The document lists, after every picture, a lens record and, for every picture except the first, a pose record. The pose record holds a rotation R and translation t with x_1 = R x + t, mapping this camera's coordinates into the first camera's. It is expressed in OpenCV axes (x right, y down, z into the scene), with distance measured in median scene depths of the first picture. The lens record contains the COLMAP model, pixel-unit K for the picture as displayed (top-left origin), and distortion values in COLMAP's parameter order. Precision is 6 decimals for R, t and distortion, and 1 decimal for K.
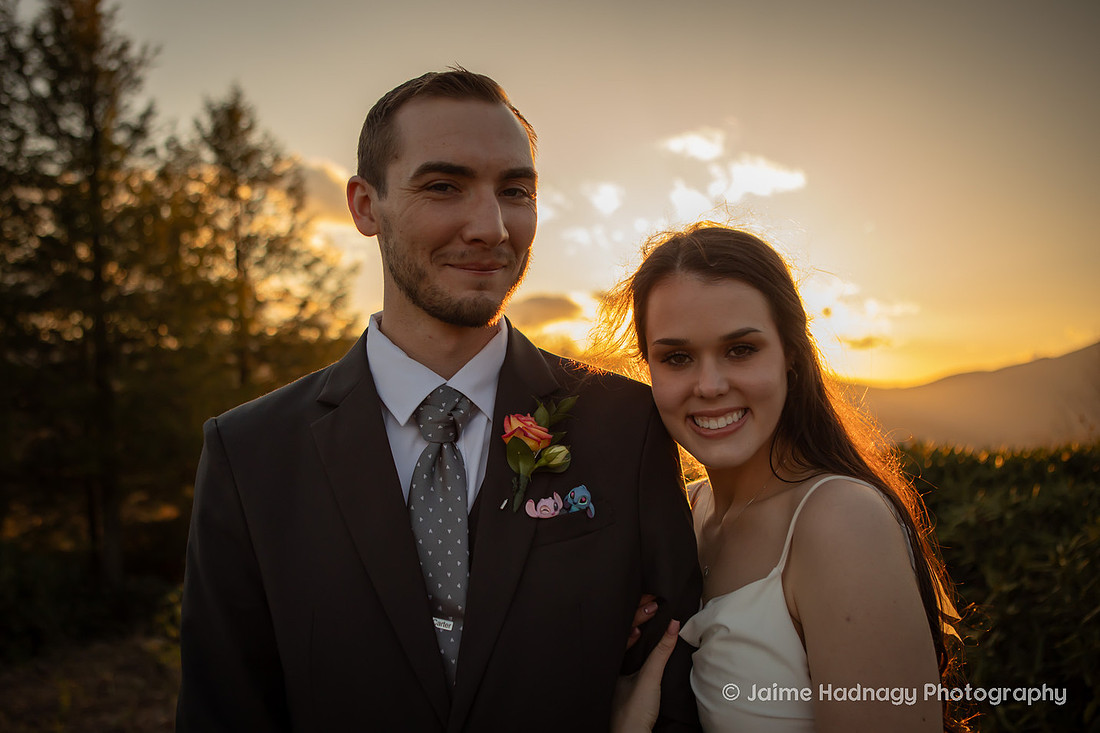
lens RADIAL K [[1028.1, 0, 515.3], [0, 1028.1, 367.3], [0, 0, 1]] dist [-0.014941, 0.000000]
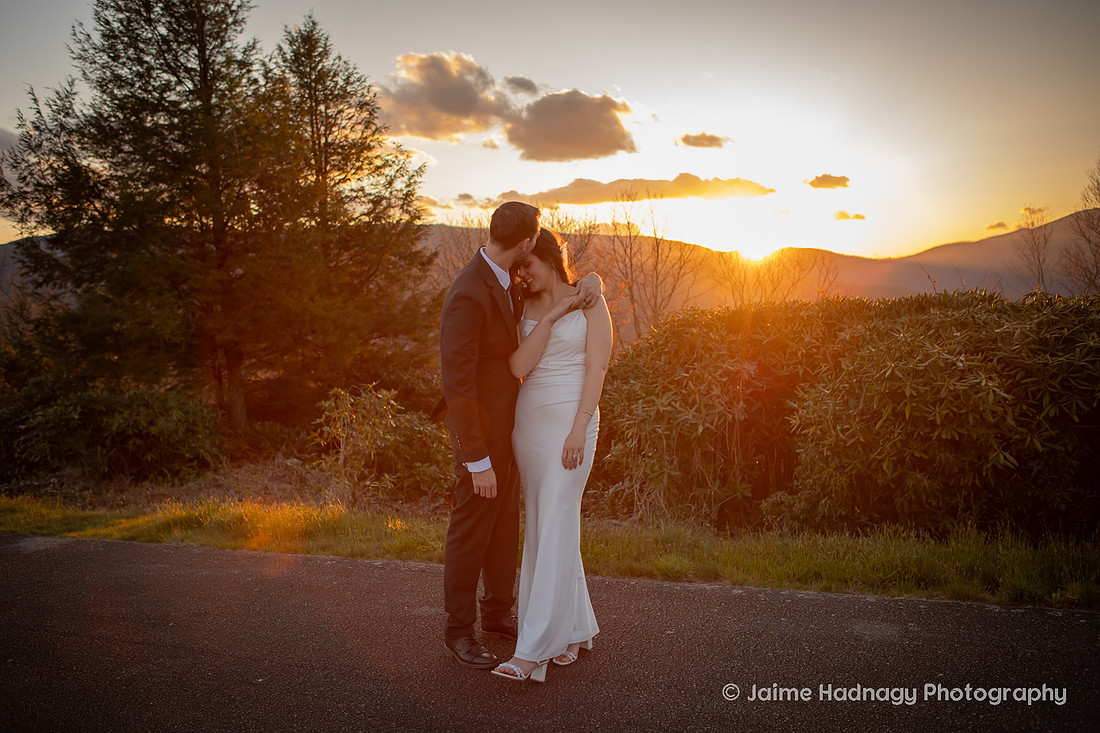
lens RADIAL K [[950.1, 0, 545.5], [0, 950.1, 368.2], [0, 0, 1]] dist [-0.092975, 0.119254]
pose [[0.999749, -0.022246, 0.002487, -0.013438], [0.021763, 0.991964, 0.124634, 0.000003], [-0.005240, -0.124549, 0.992200, -0.142344]]
